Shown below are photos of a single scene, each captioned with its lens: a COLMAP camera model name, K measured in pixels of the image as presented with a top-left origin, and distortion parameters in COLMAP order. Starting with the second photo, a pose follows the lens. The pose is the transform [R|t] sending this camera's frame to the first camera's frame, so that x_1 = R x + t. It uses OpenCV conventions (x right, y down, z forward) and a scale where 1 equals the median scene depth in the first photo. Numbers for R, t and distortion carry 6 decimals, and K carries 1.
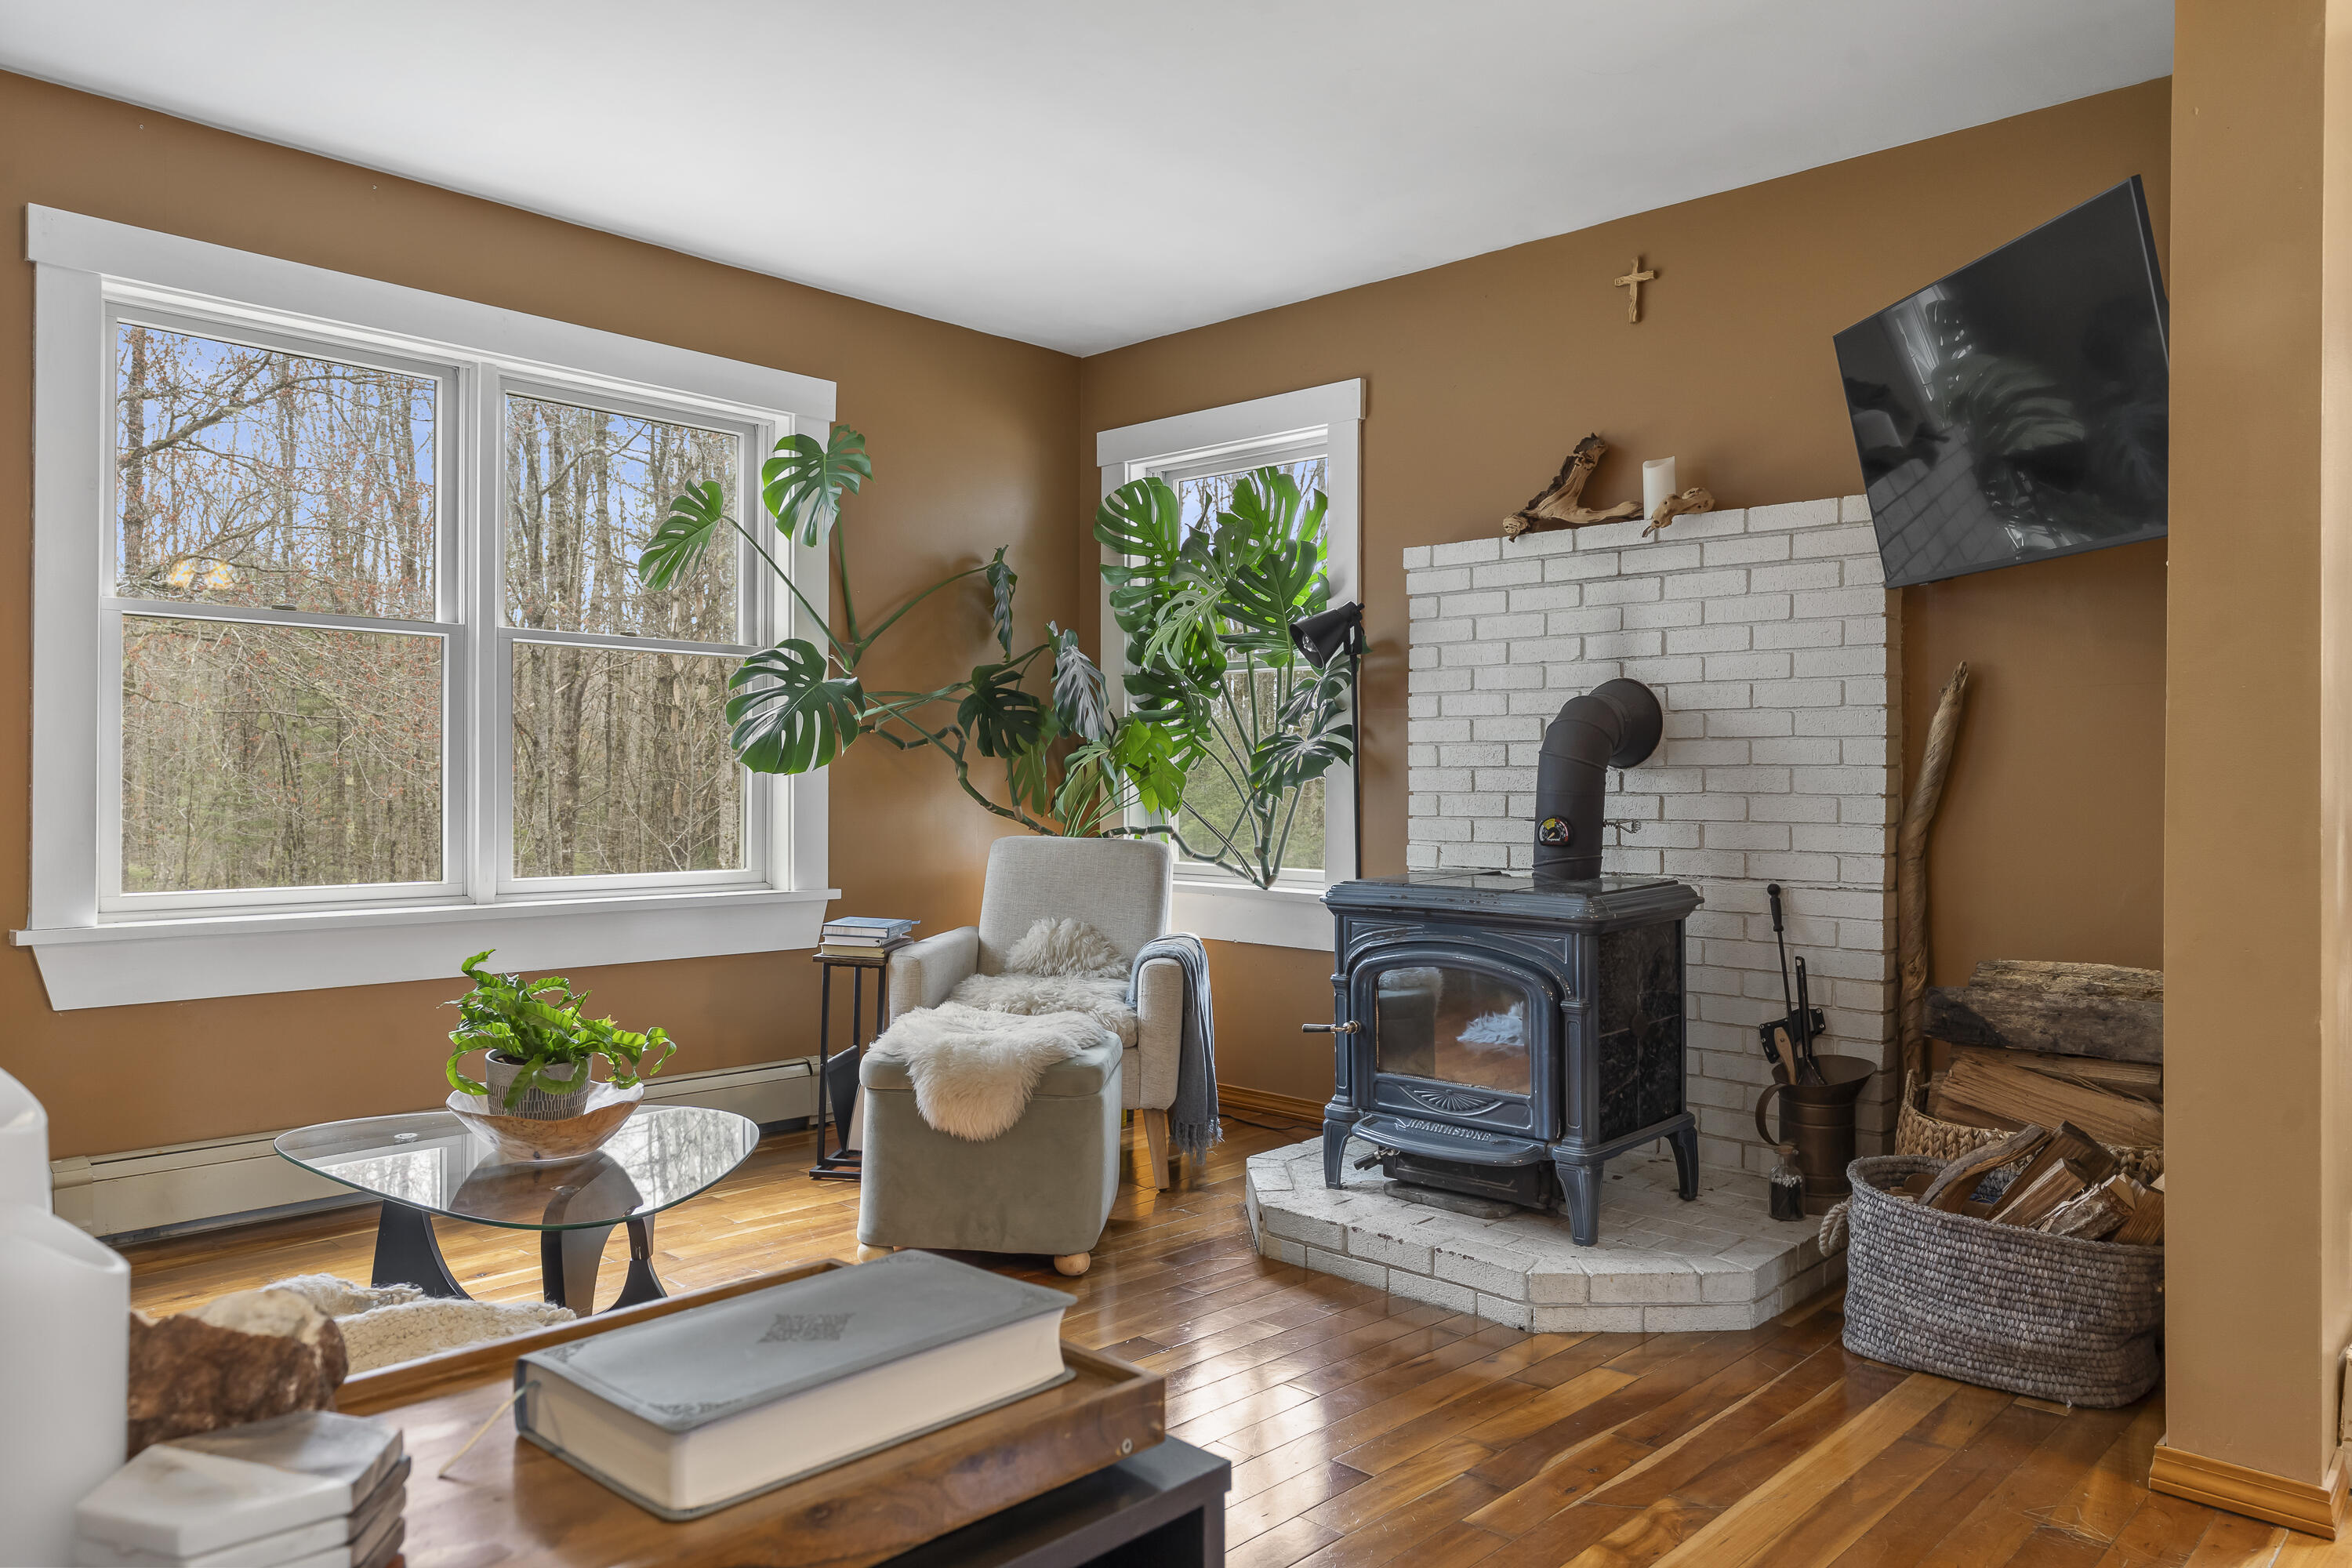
lens RADIAL K [[1621.7, 0, 1168.7], [0, 1621.7, 769.2], [0, 0, 1]] dist [0.010178, -0.004657]
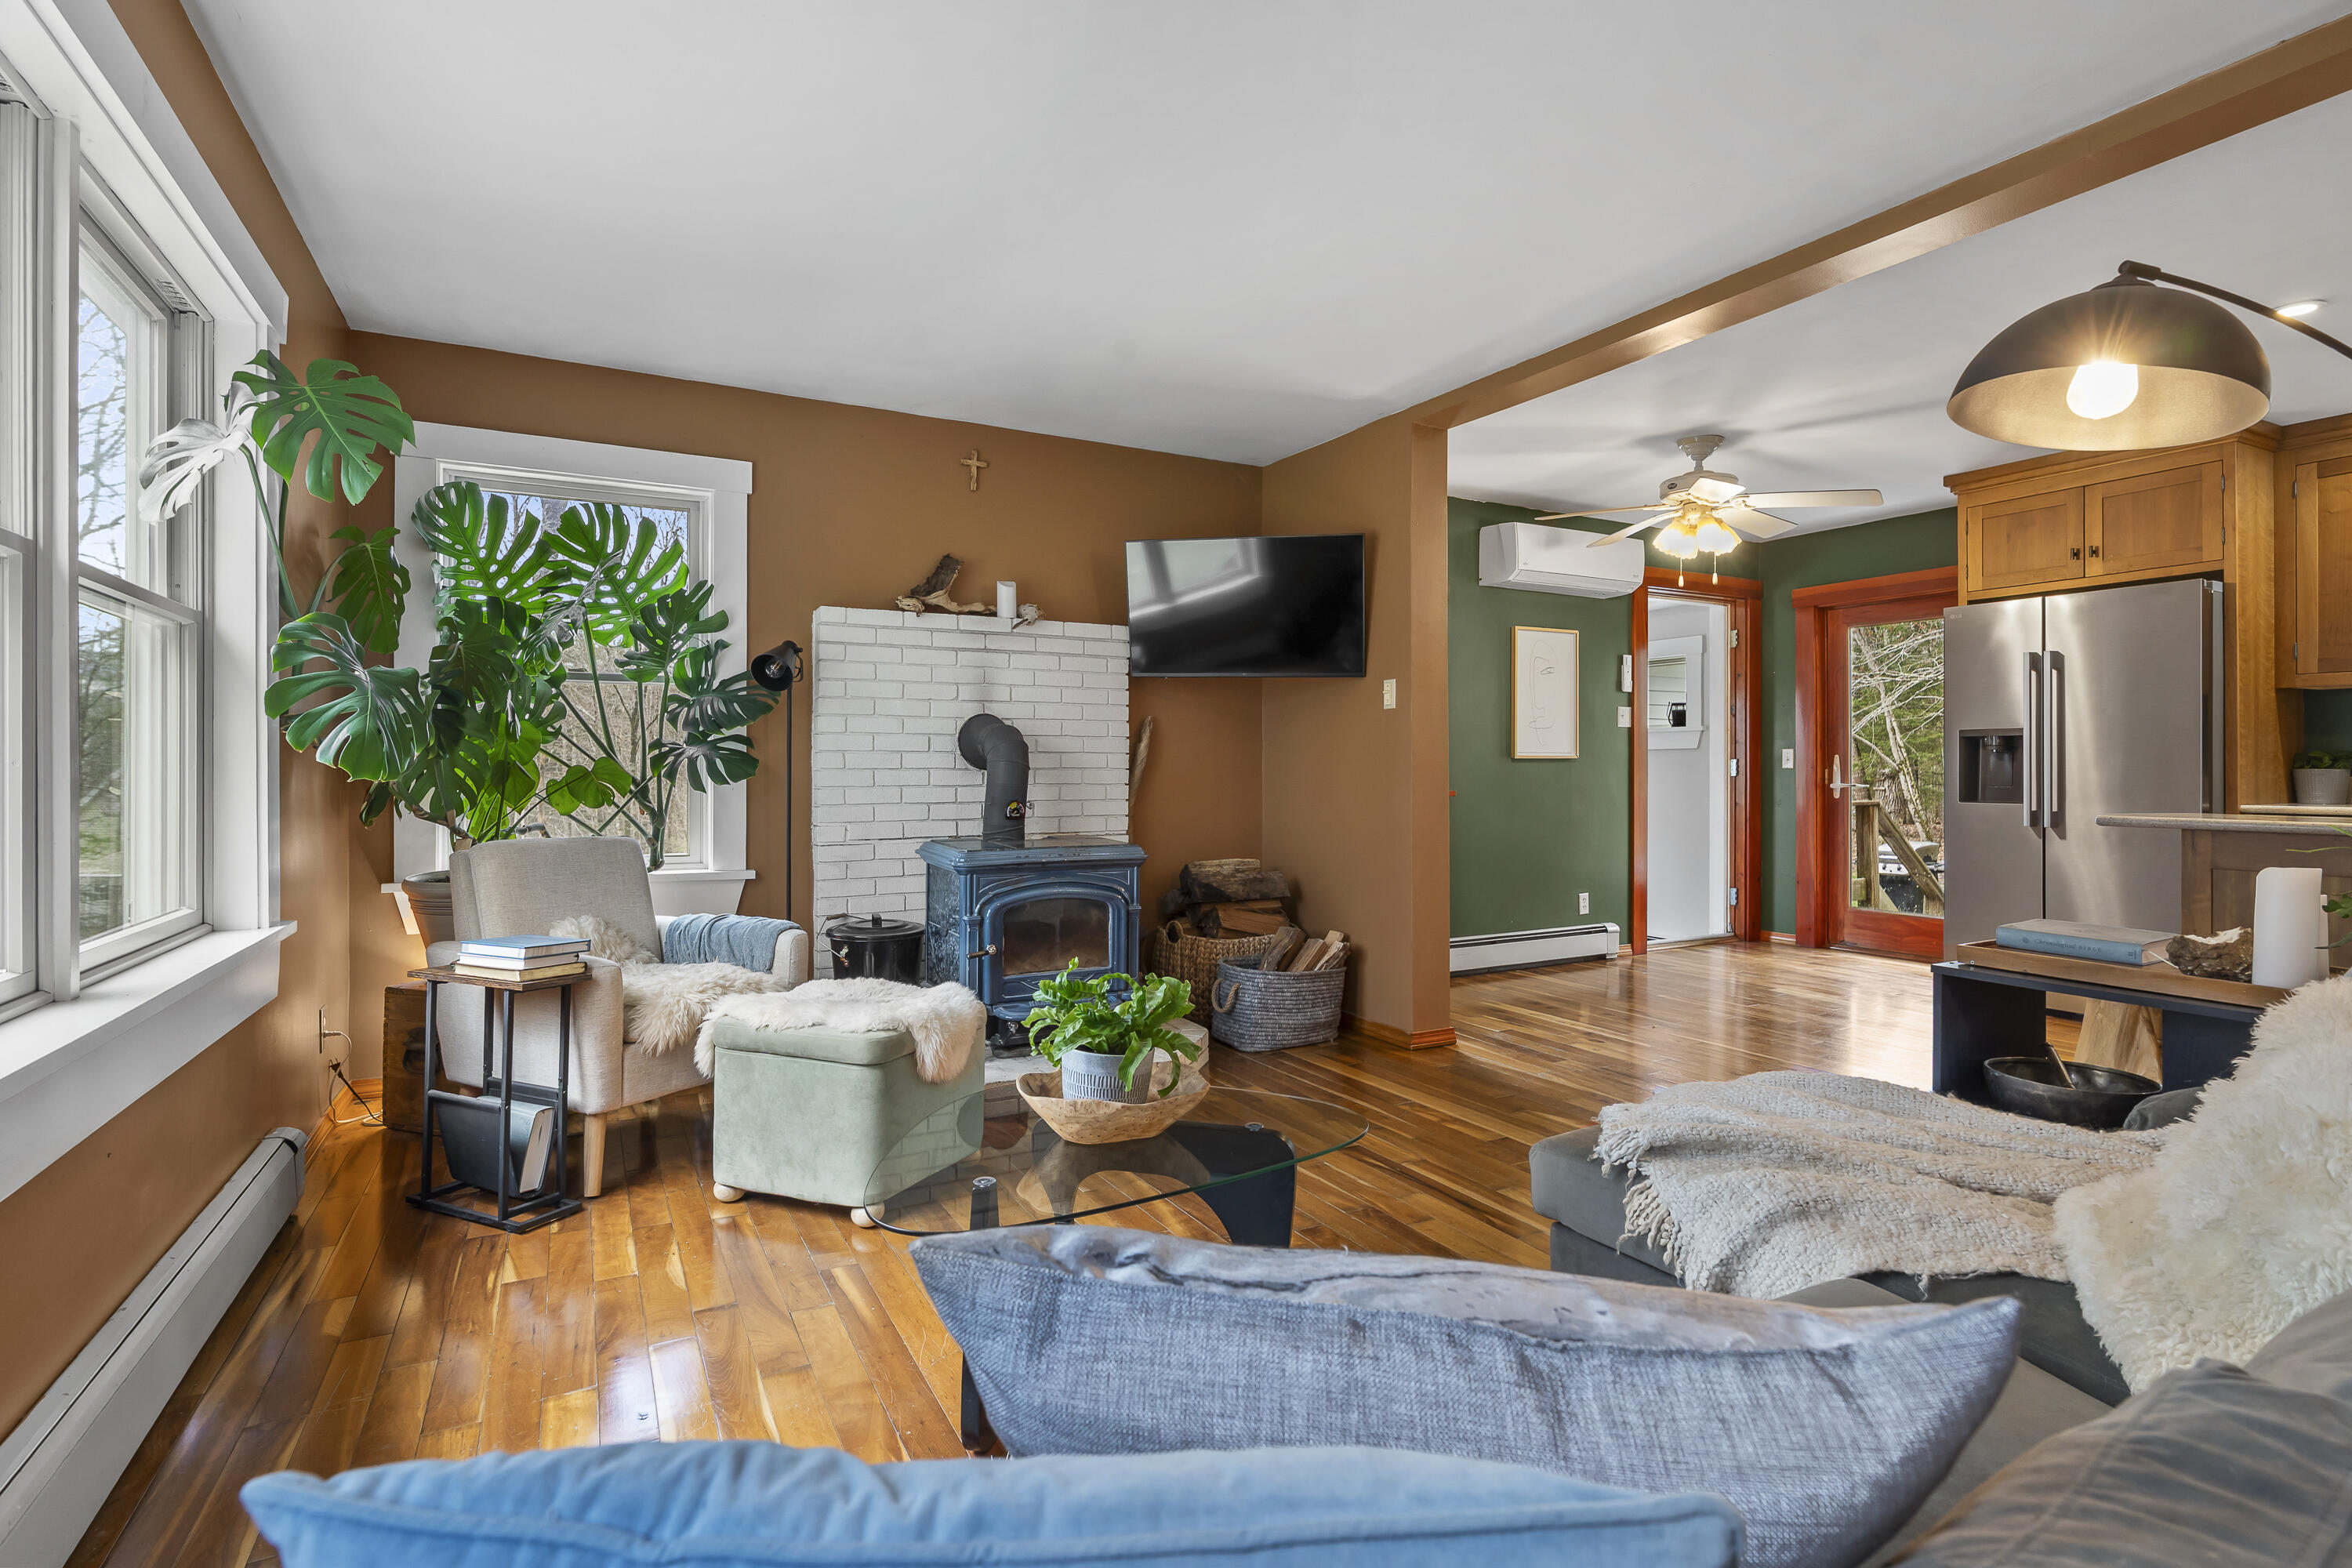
lens RADIAL K [[1109.3, 0, 1171.2], [0, 1109.3, 769.9], [0, 0, 1]] dist [-0.009027, 0.002707]
pose [[0.312959, -0.004969, 0.949754, -0.691742], [-0.005484, 0.999960, 0.007039, -0.008778], [-0.949751, -0.007412, 0.312919, 0.471958]]
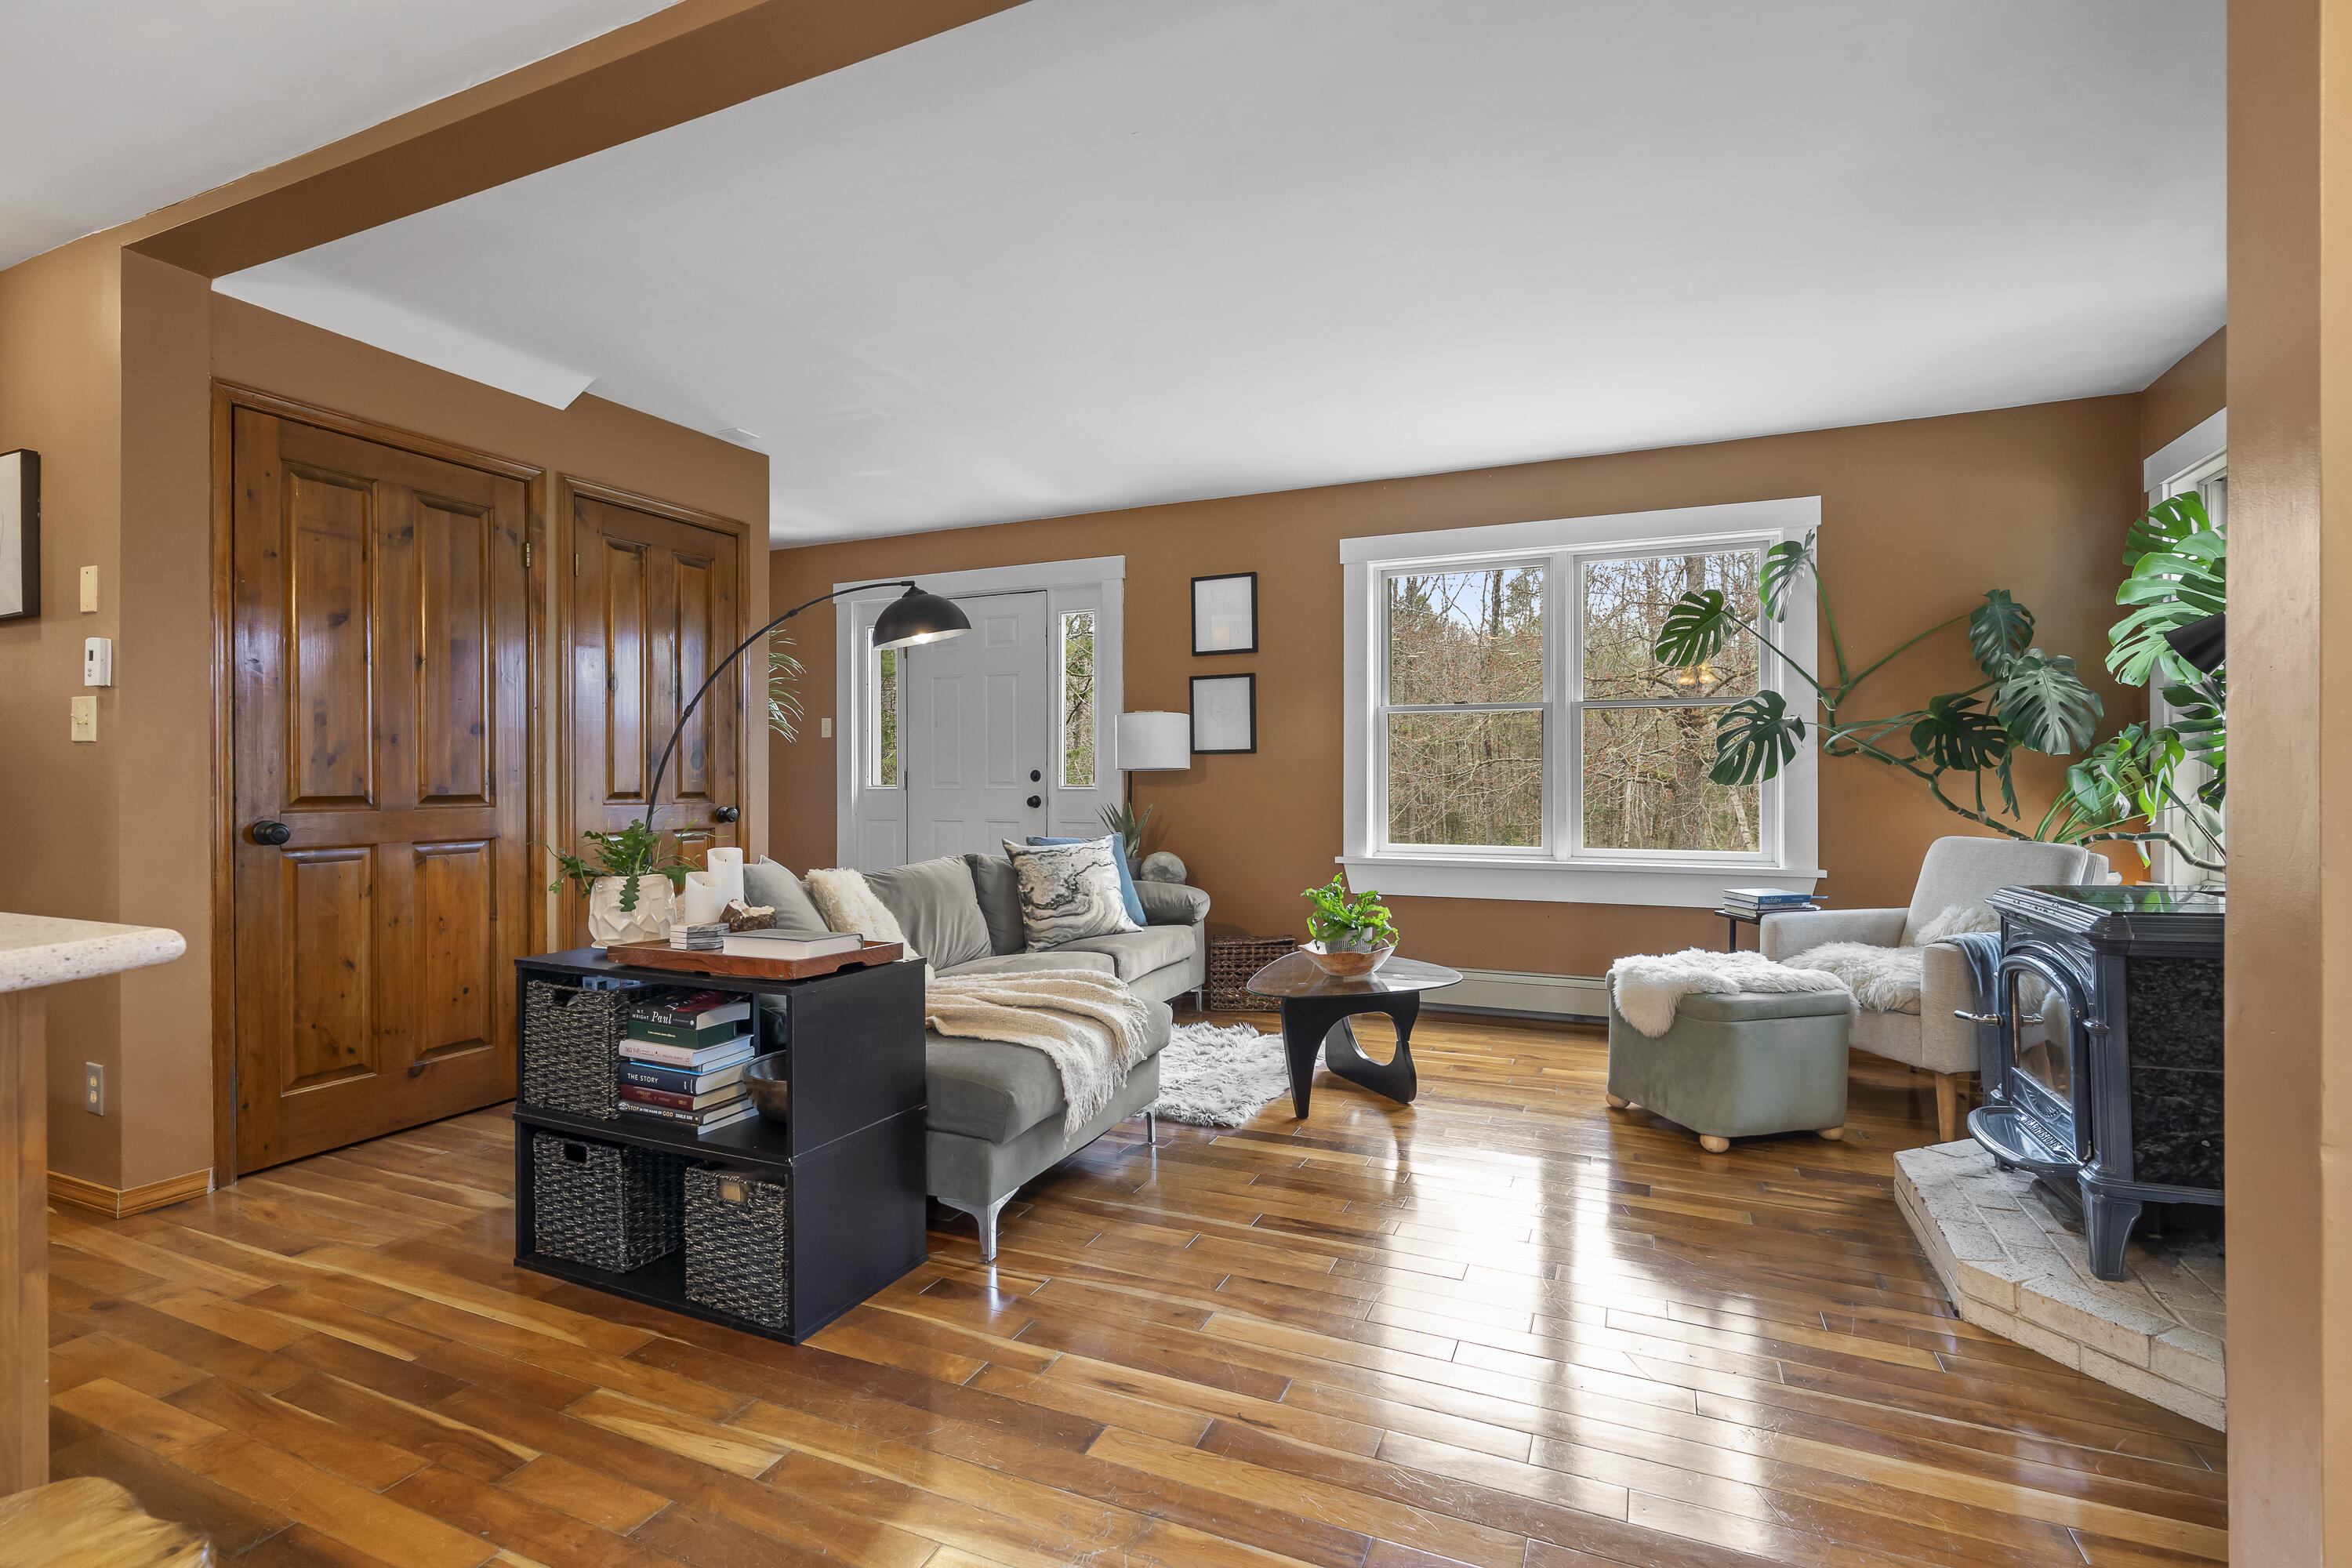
lens RADIAL K [[1083.4, 0, 1172.1], [0, 1083.4, 783.1], [0, 0, 1]] dist [-0.010222, 0.004671]
pose [[0.337300, -0.006904, -0.941372, 0.535022], [0.010907, 0.999935, -0.003425, -0.001685], [0.941334, -0.009112, 0.337353, 0.217168]]
